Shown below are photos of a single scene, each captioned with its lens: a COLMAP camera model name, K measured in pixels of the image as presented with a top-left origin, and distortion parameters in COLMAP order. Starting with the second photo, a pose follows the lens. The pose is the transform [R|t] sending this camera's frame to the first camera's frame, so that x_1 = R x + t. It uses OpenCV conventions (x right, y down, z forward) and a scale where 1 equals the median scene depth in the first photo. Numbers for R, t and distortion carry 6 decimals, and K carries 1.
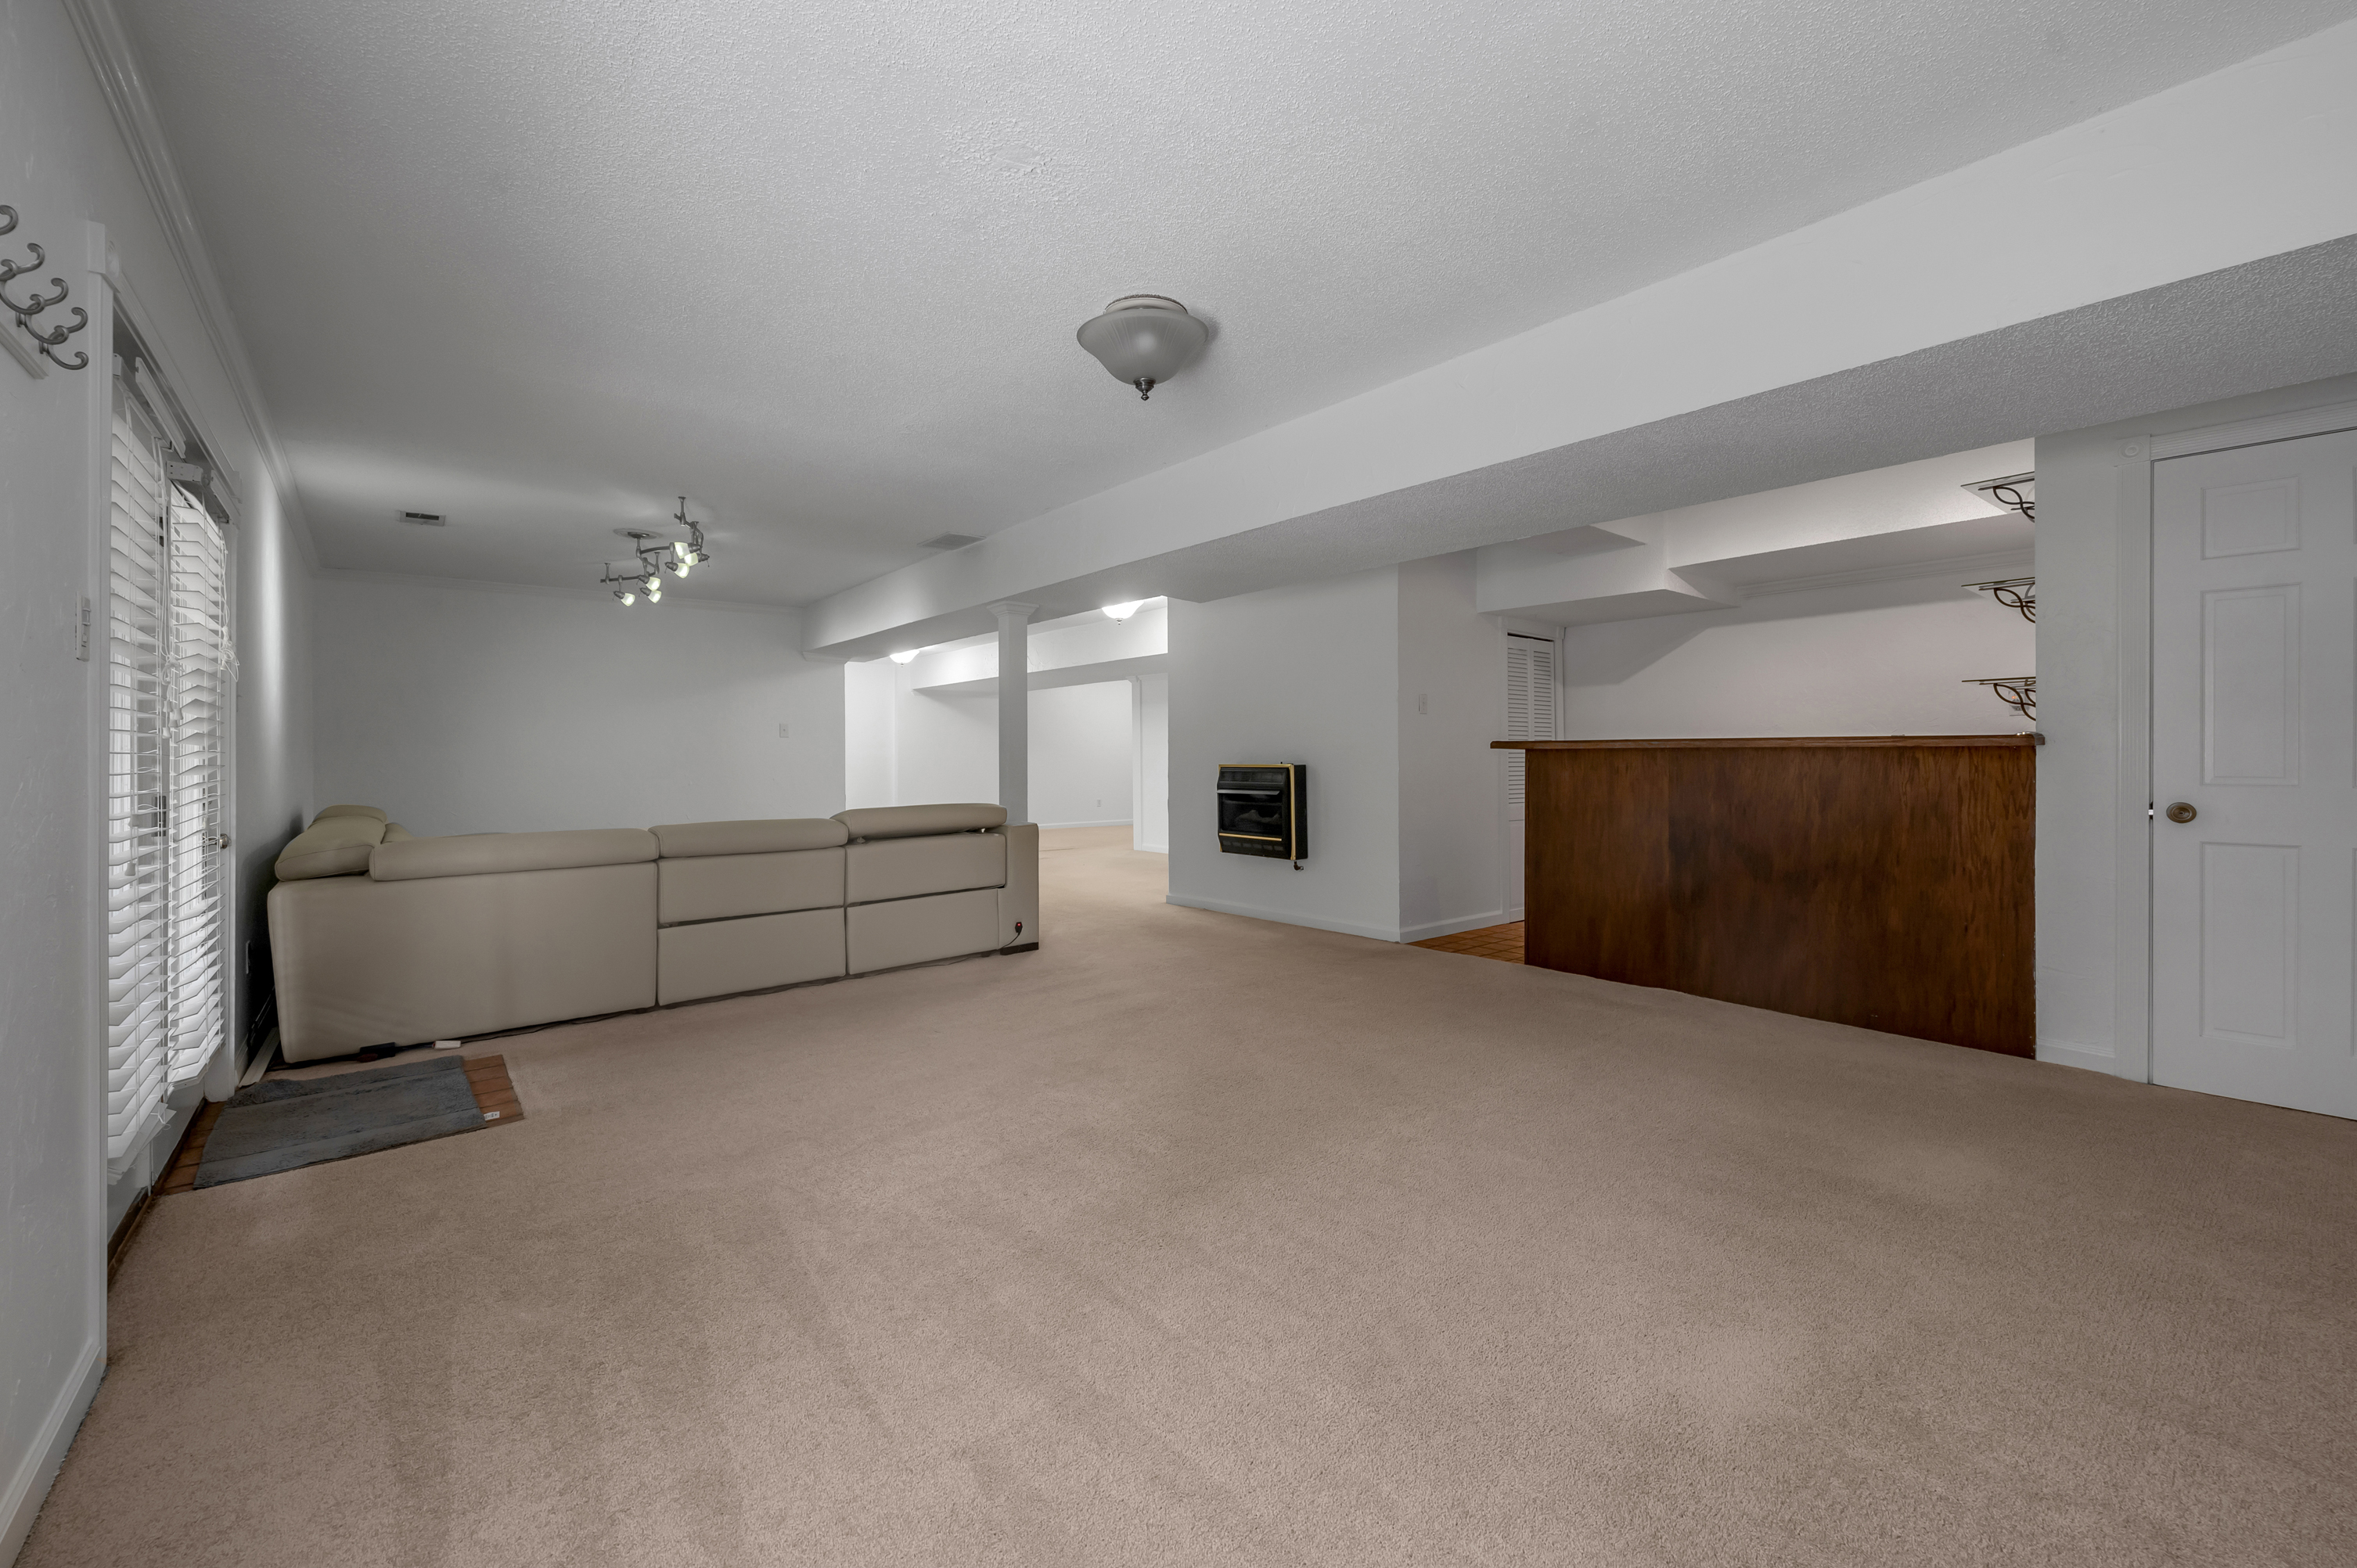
lens RADIAL K [[923.4, 0, 1172.1], [0, 923.4, 755.9], [0, 0, 1]] dist [-0.000999, -0.000015]
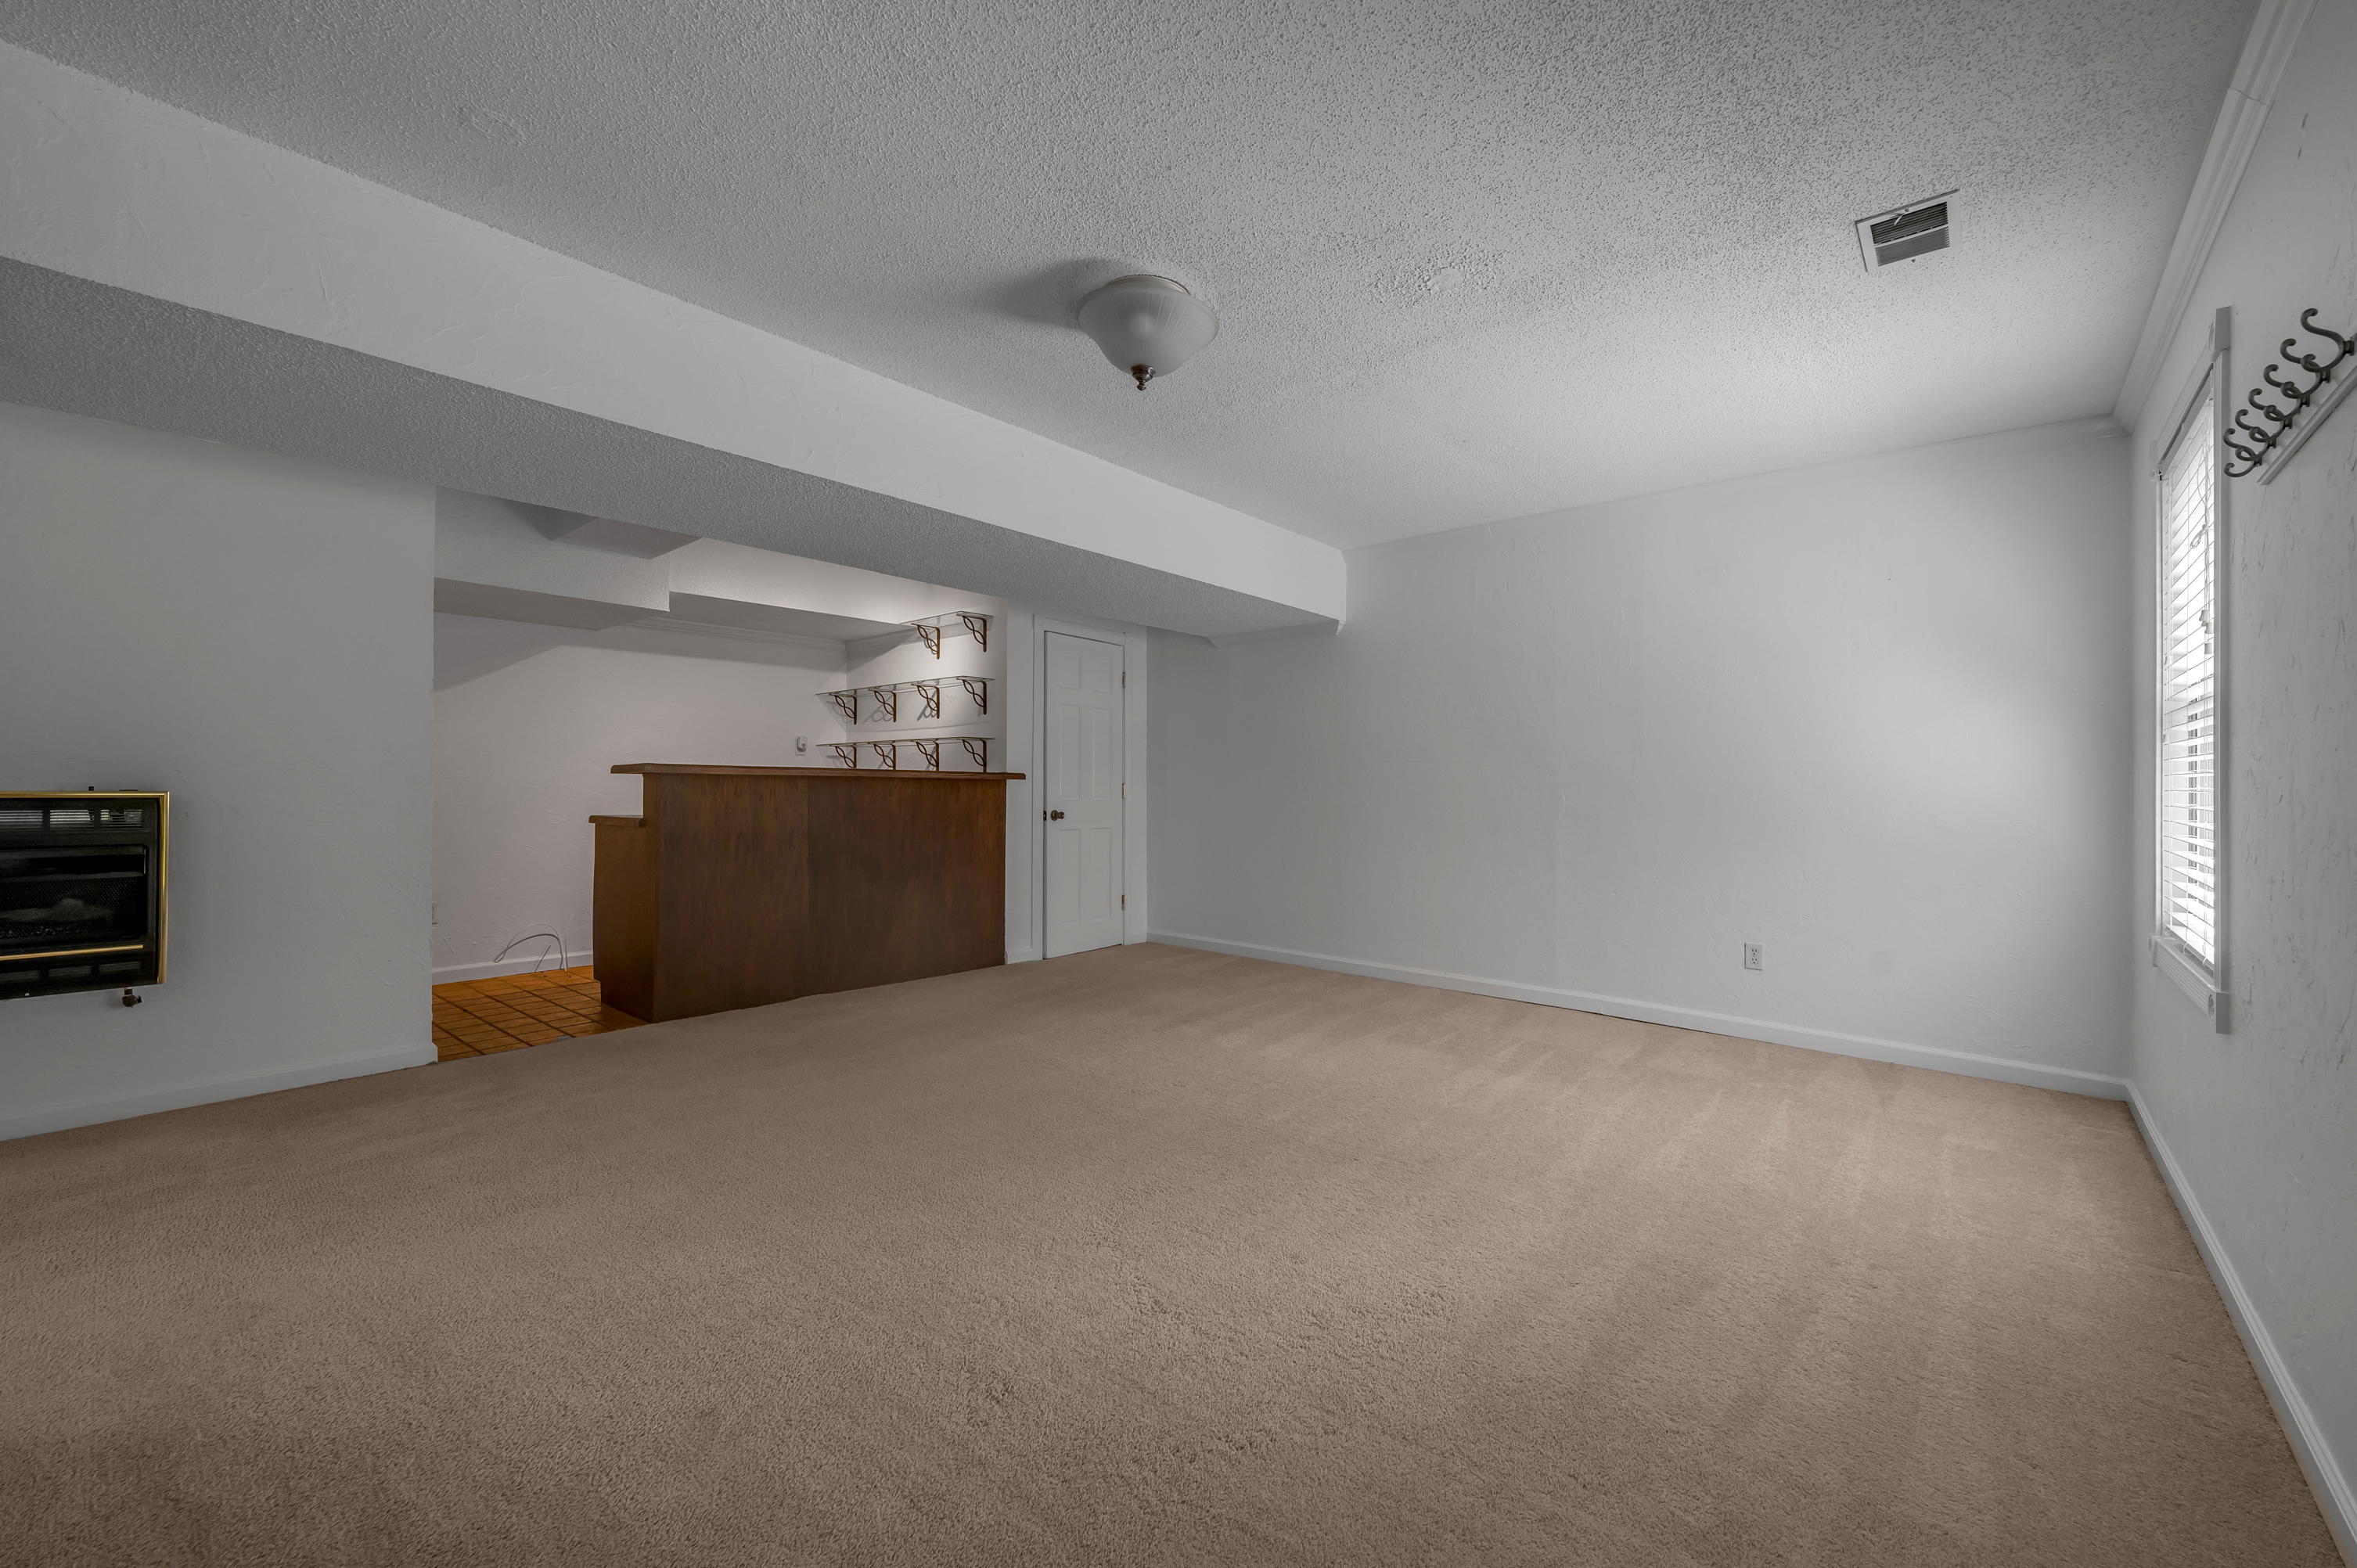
lens RADIAL K [[939.2, 0, 1178.5], [0, 939.2, 784.0], [0, 0, 1]] dist [-0.001464, -0.000166]
pose [[-0.166781, 0.006815, 0.985970, -0.560652], [-0.008356, 0.999930, -0.008325, 0.006240], [-0.985959, -0.009628, -0.166712, 0.667569]]
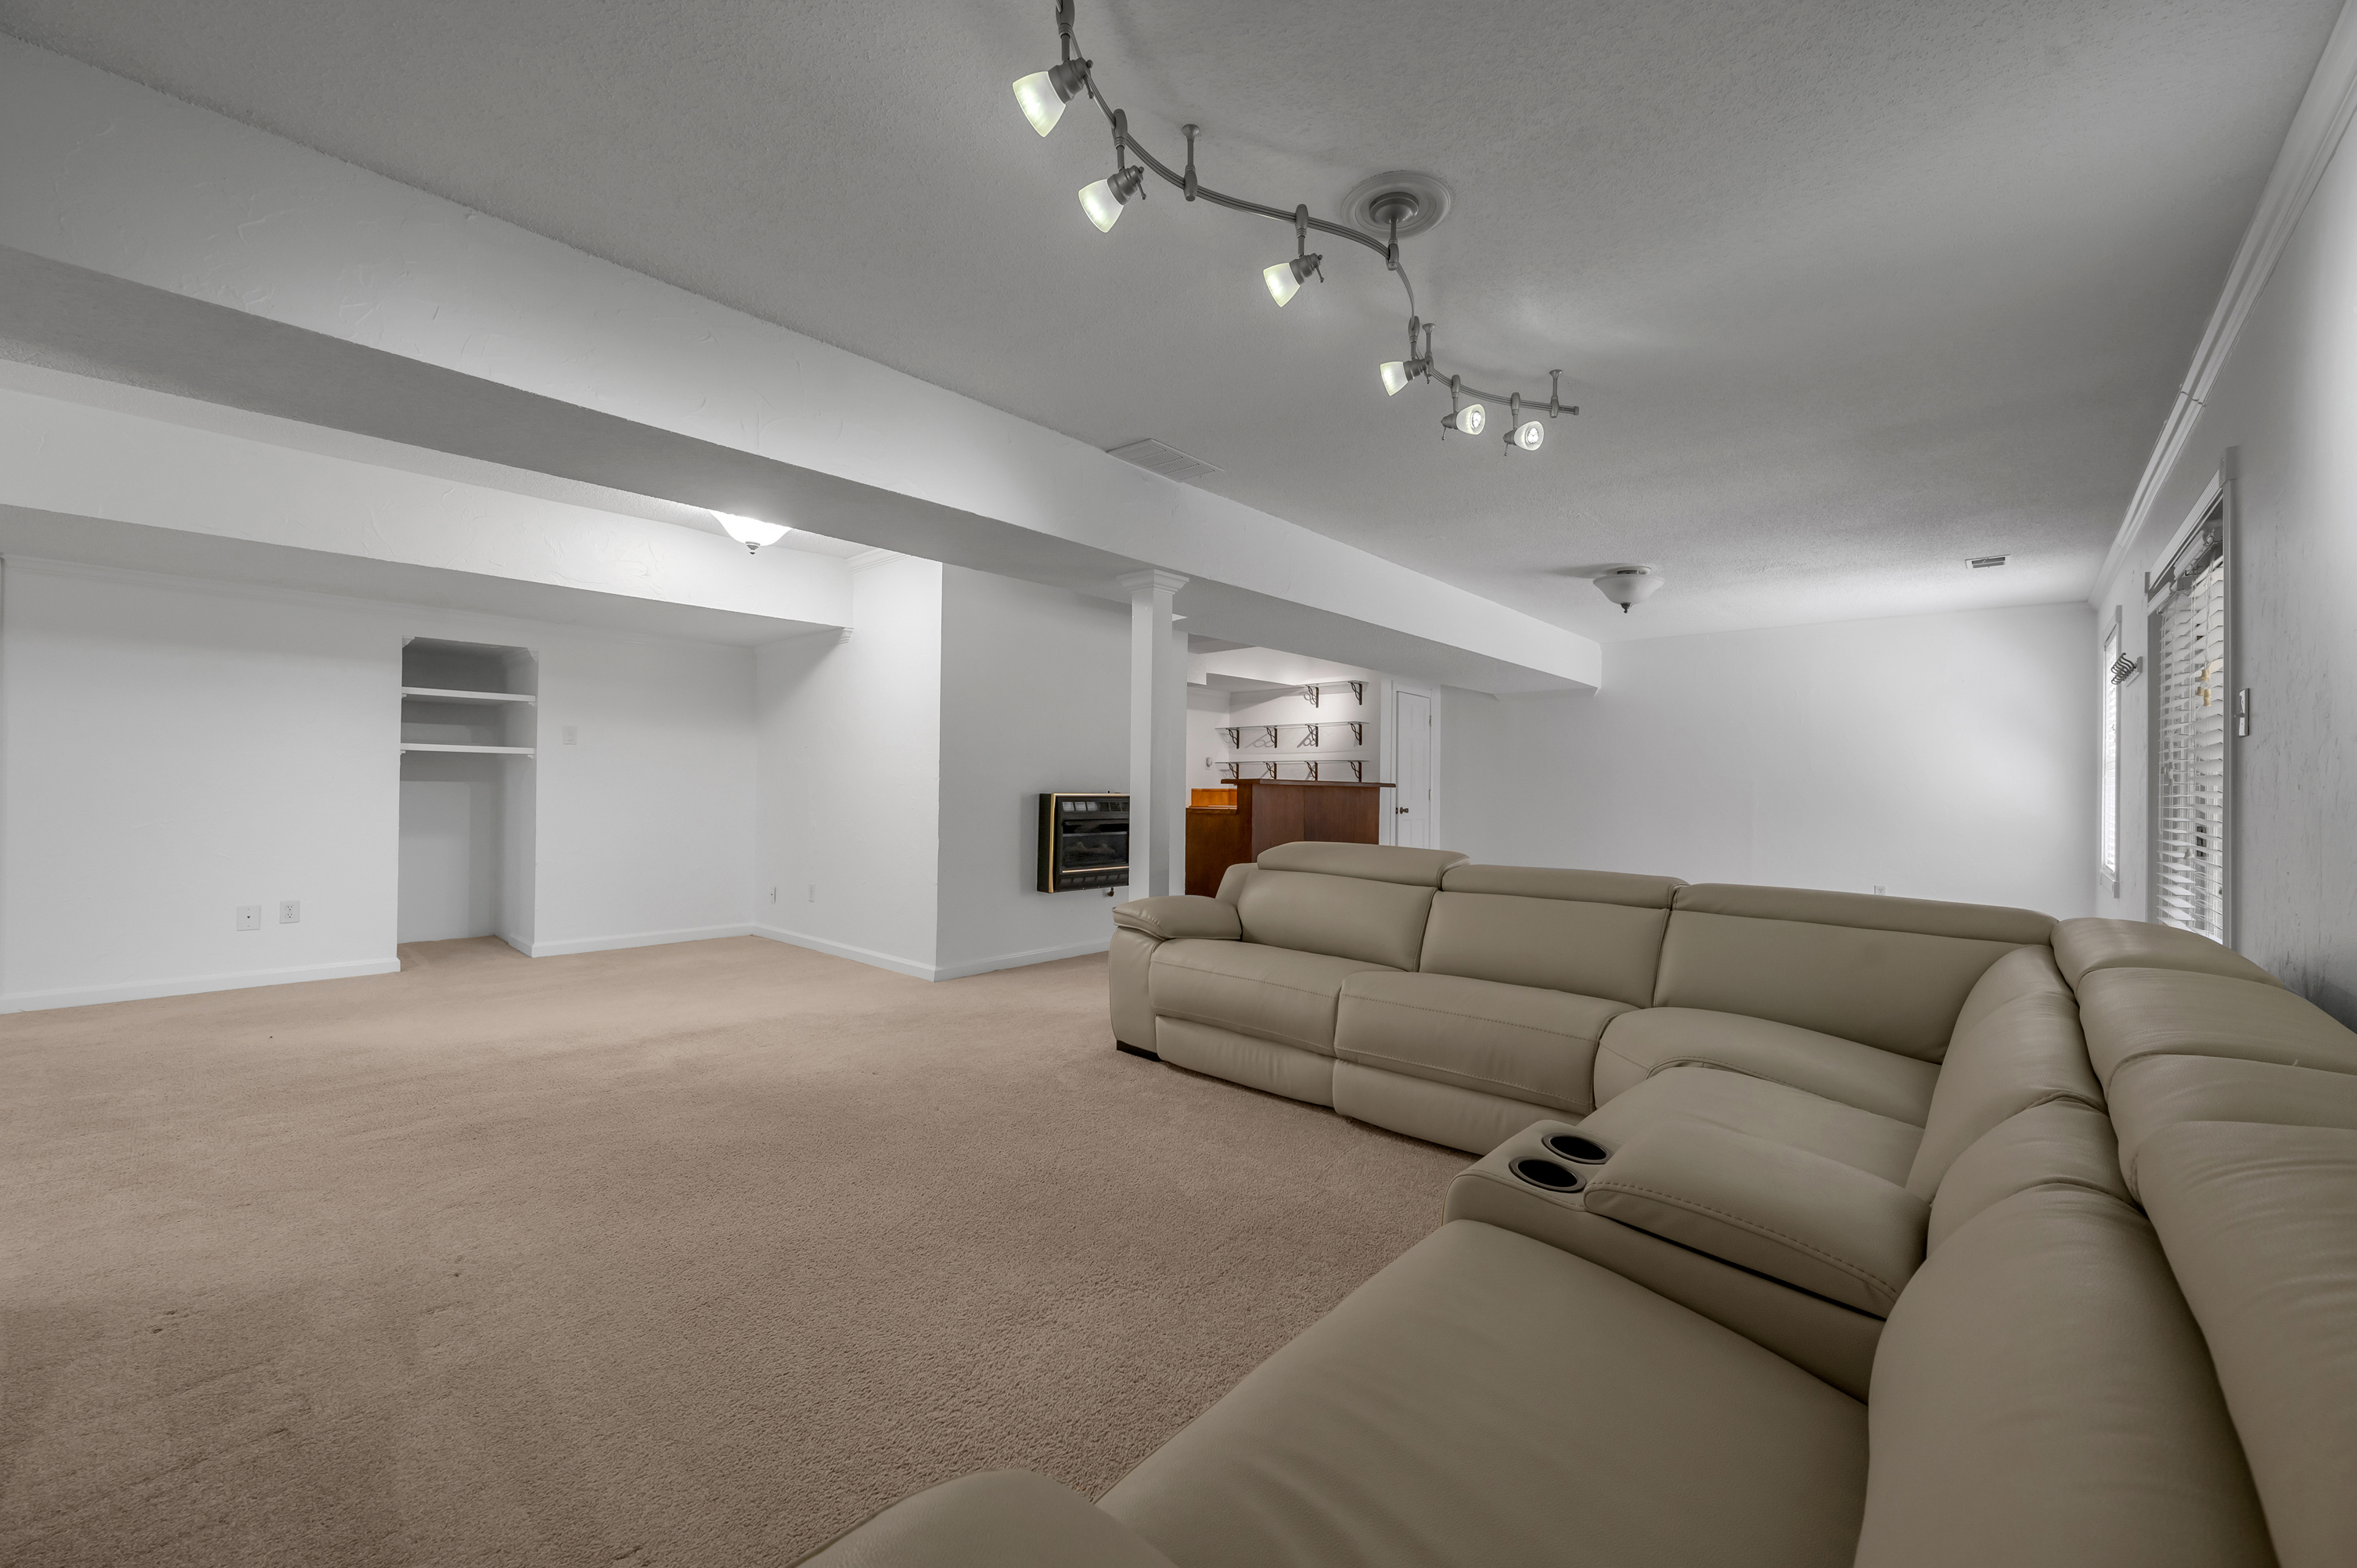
lens RADIAL K [[929.1, 0, 1178.5], [0, 929.1, 784.0], [0, 0, 1]] dist [-0.000344, 0.000009]
pose [[-0.146288, 0.007181, 0.989216, -1.115663], [-0.015451, 0.999835, -0.009543, 0.009662], [-0.989121, -0.016680, -0.146153, 1.346007]]
